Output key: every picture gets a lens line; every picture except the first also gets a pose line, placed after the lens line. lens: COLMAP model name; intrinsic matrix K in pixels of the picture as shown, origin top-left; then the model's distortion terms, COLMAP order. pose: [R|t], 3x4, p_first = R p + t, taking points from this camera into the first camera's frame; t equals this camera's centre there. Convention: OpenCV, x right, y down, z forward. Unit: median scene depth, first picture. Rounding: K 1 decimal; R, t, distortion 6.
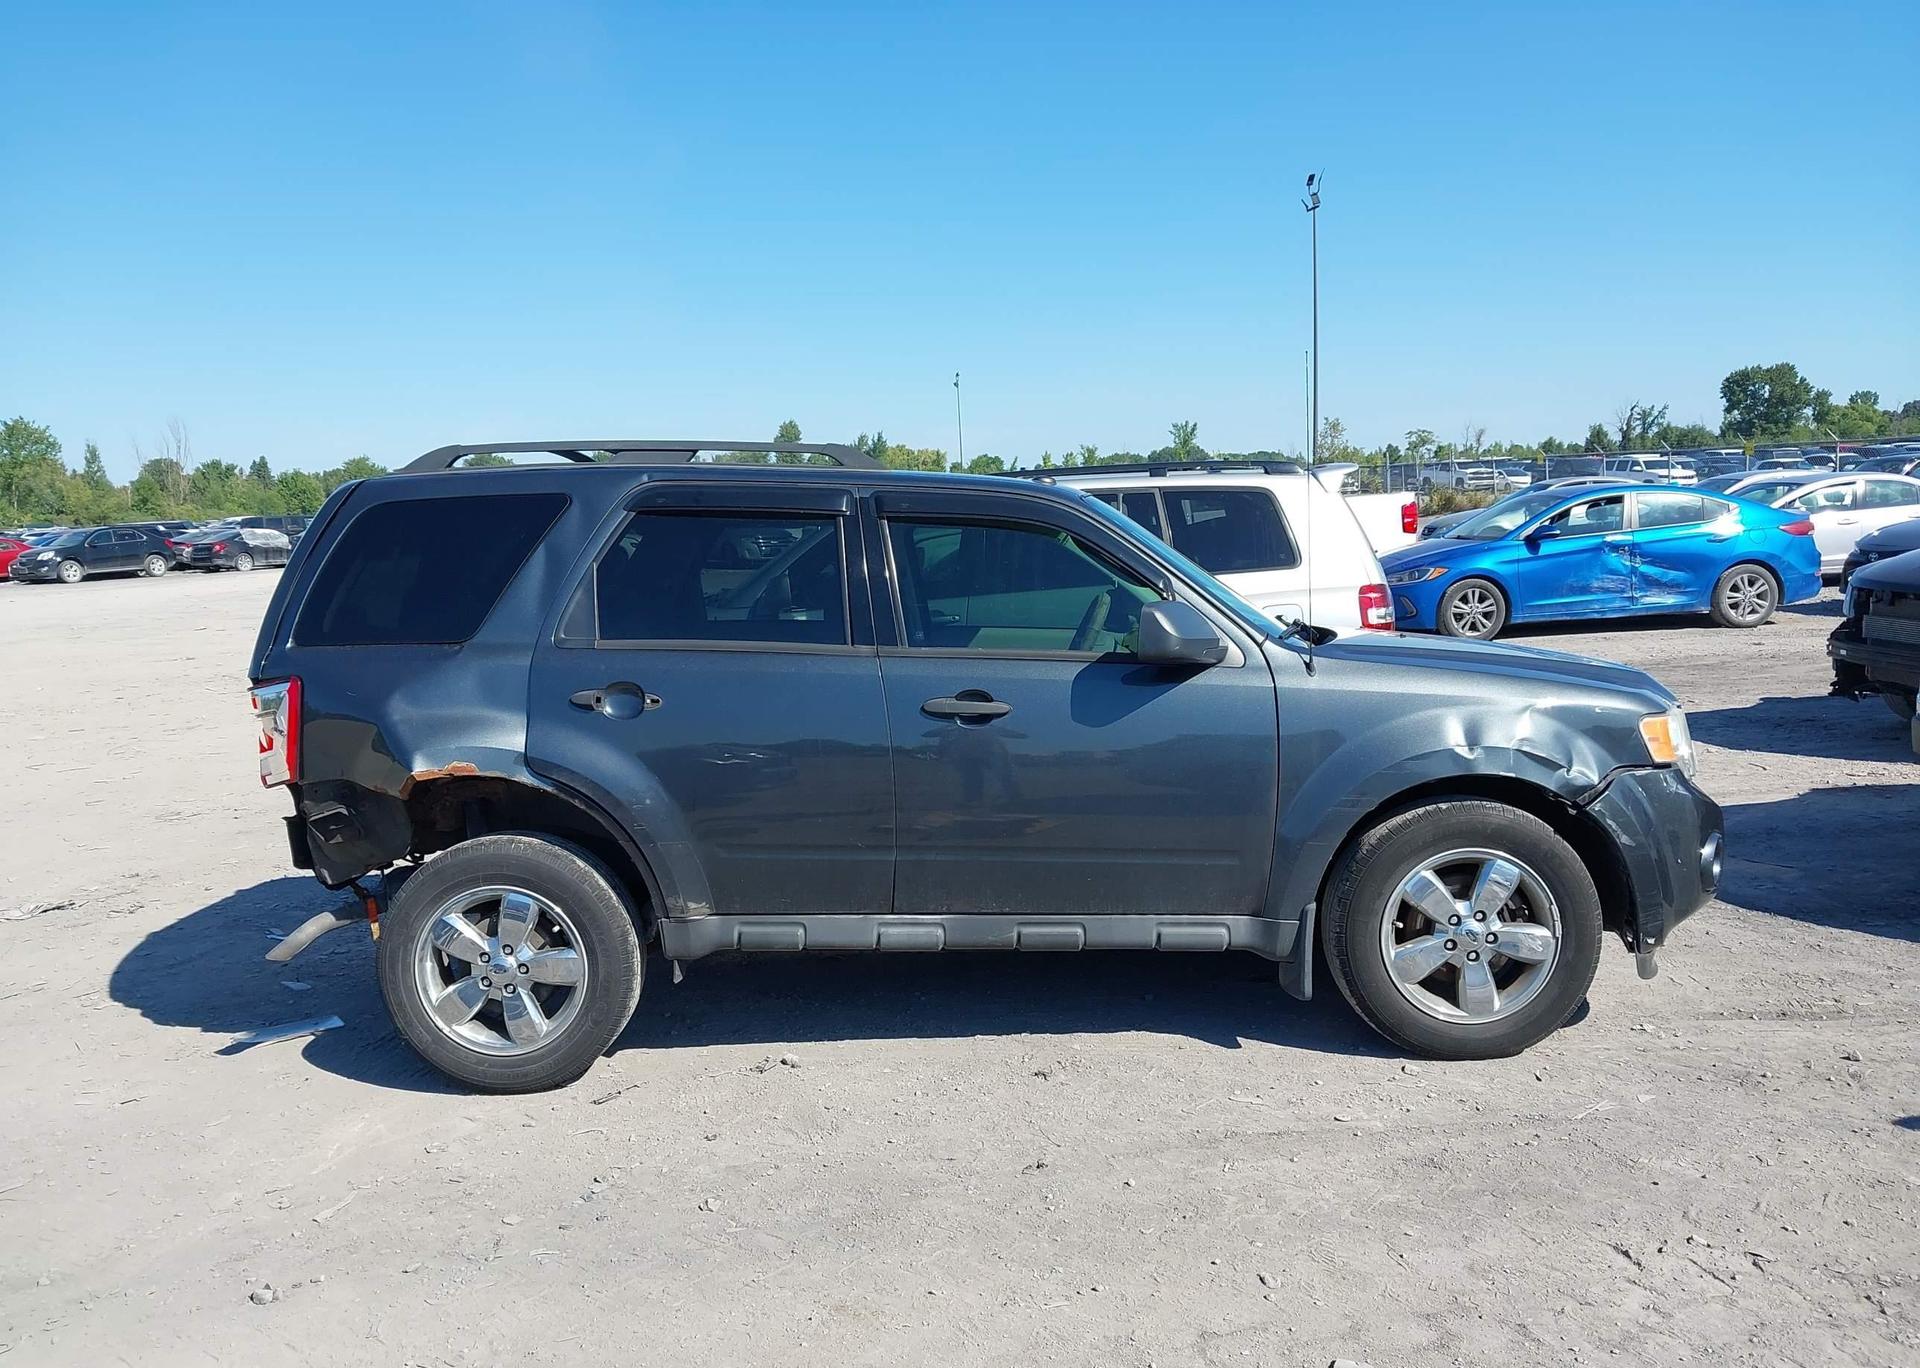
lens RADIAL K [[1549.9, 0, 951.1], [0, 1549.9, 672.7], [0, 0, 1]] dist [-0.004480, 0.007563]
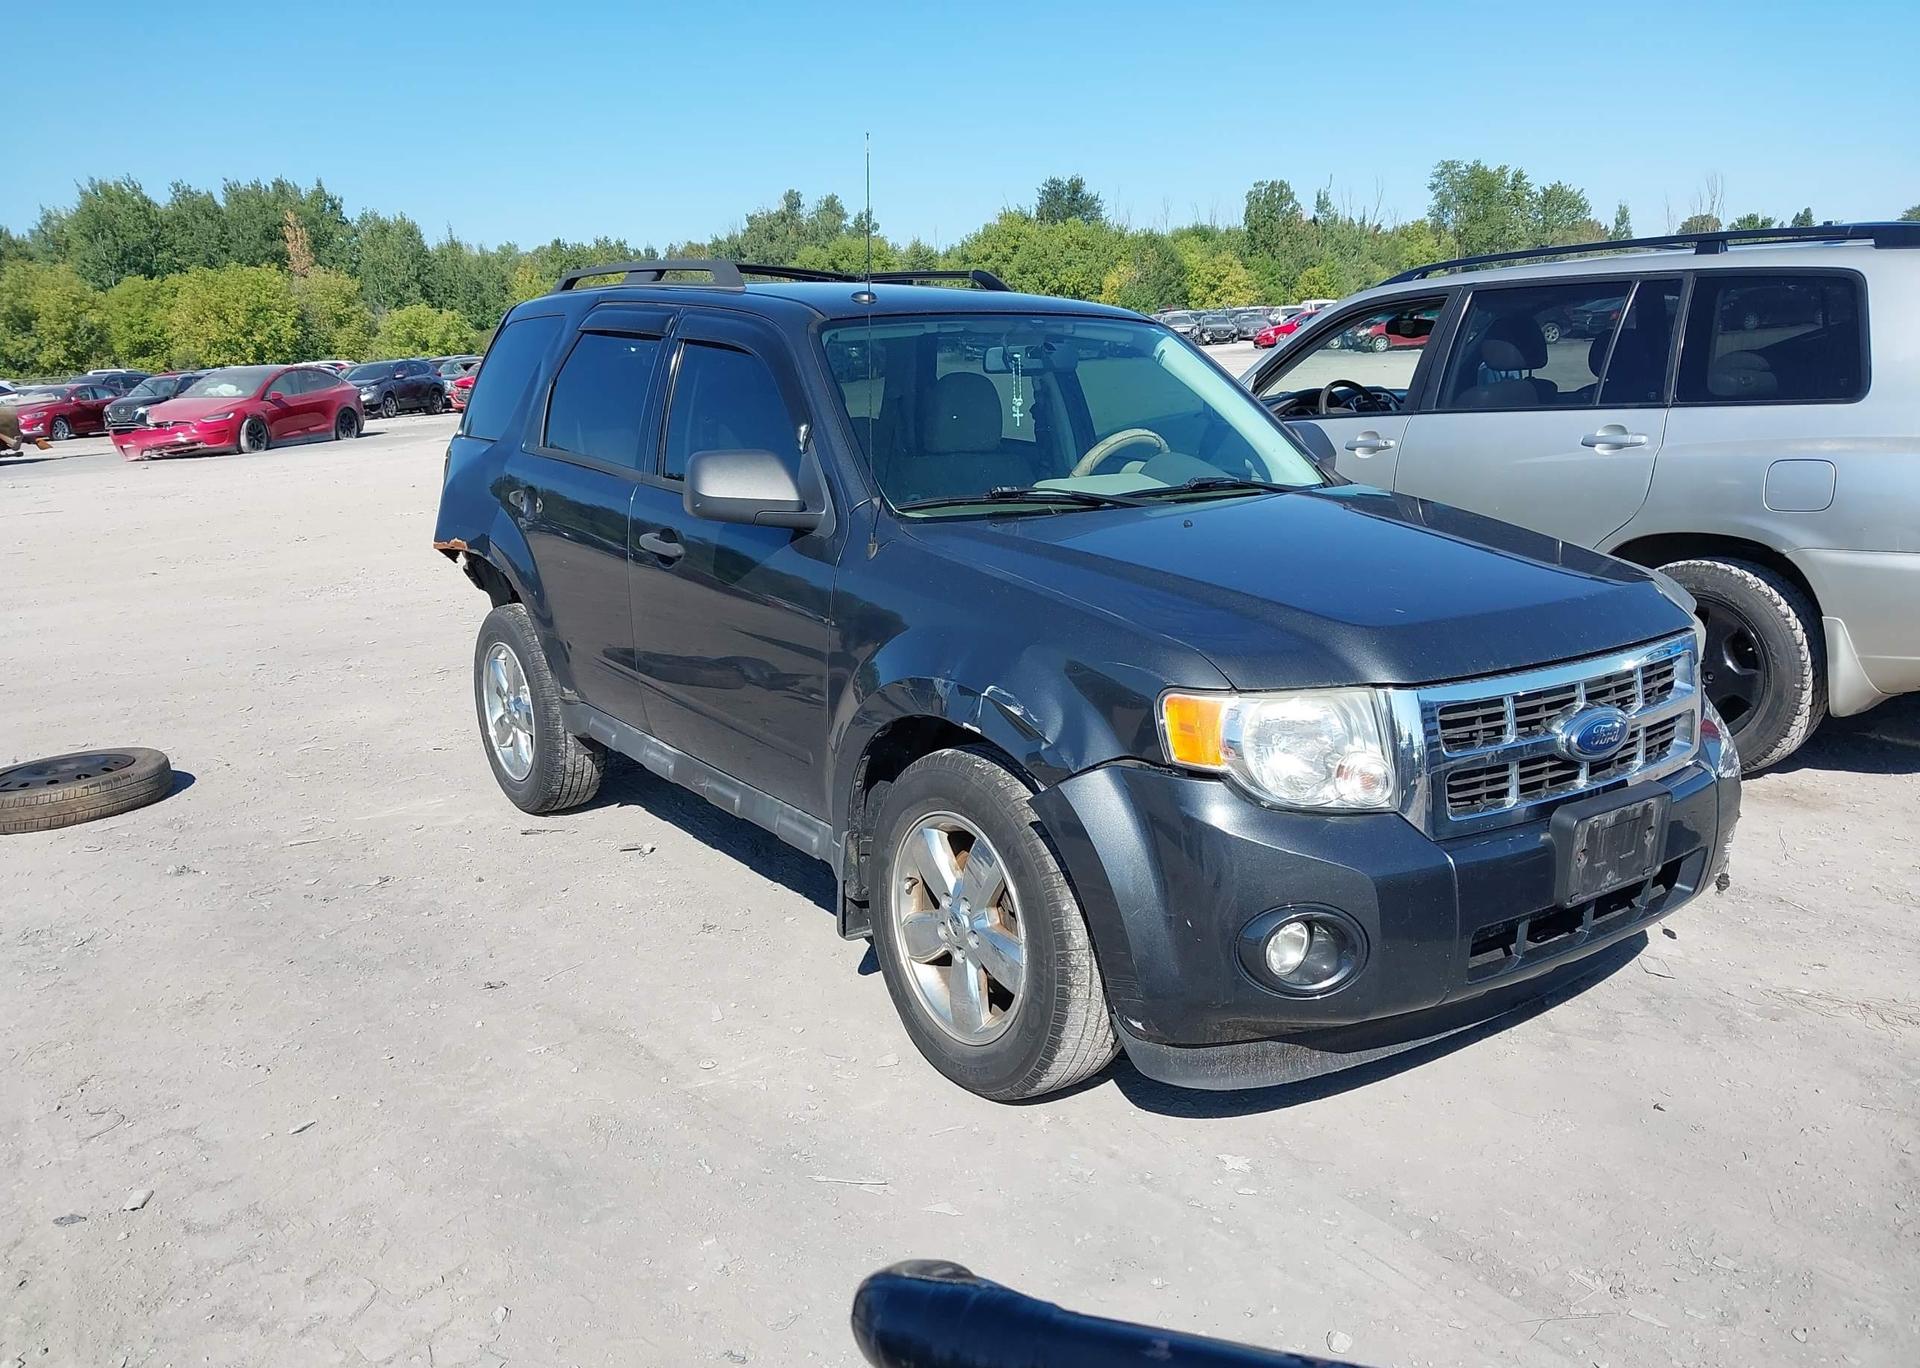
lens RADIAL K [[1549.9, 0, 953.2], [0, 1549.9, 682.7], [0, 0, 1]] dist [-0.004480, 0.007563]
pose [[0.597694, 0.188451, -0.779261, 0.881386], [-0.063707, 0.980072, 0.188150, -0.086703], [0.799189, -0.062812, 0.597789, 0.545167]]
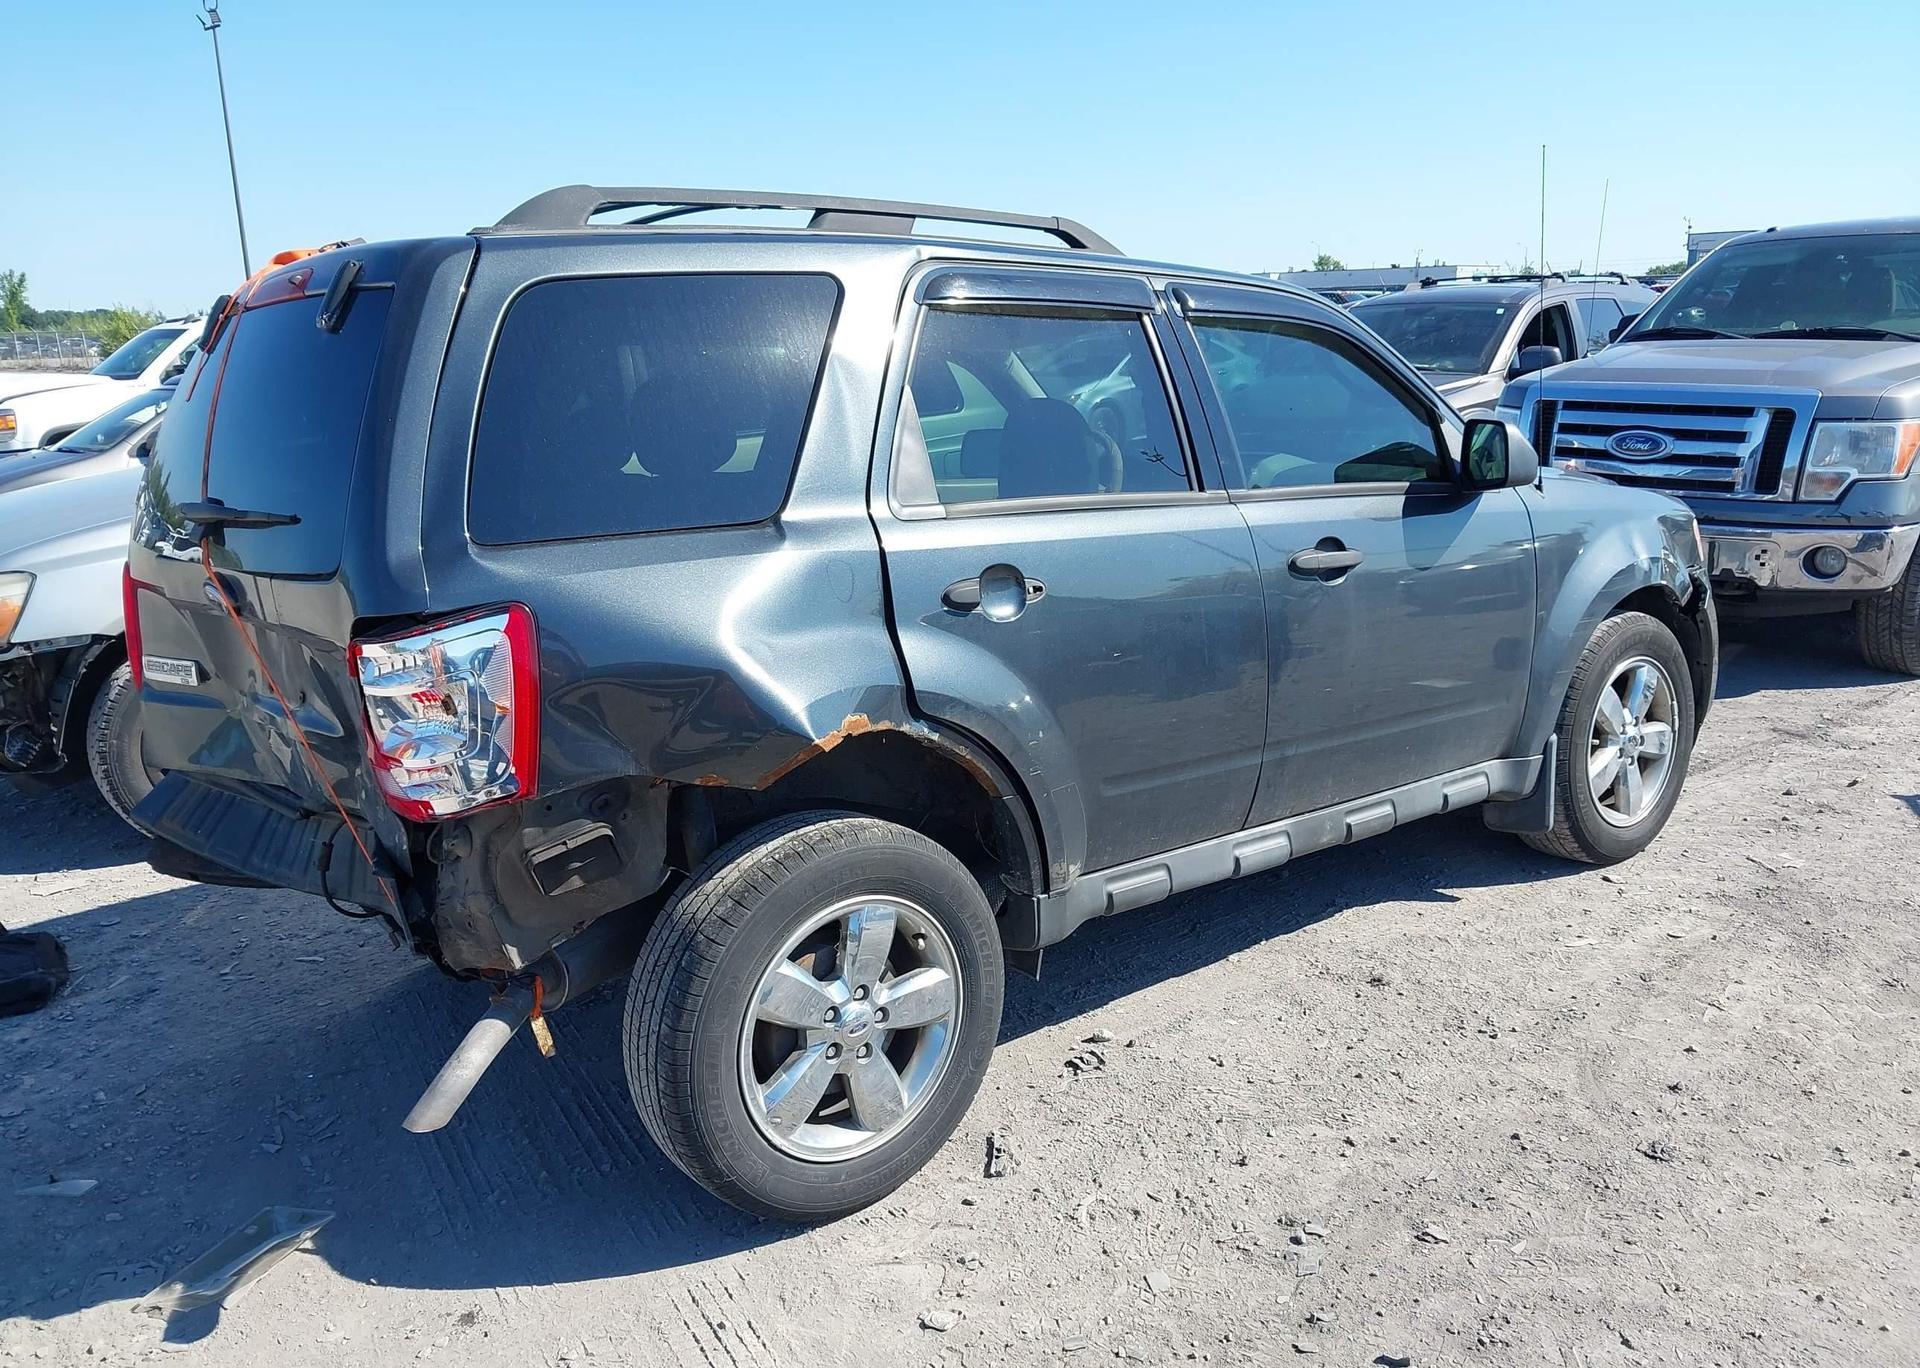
lens RADIAL K [[1549.9, 0, 957.6], [0, 1549.9, 683.2], [0, 0, 1]] dist [-0.004480, 0.007563]
pose [[0.761809, -0.128779, 0.634873, -0.647698], [0.071111, 0.990743, 0.115636, -0.020907], [-0.643887, -0.042945, 0.763914, 0.488824]]
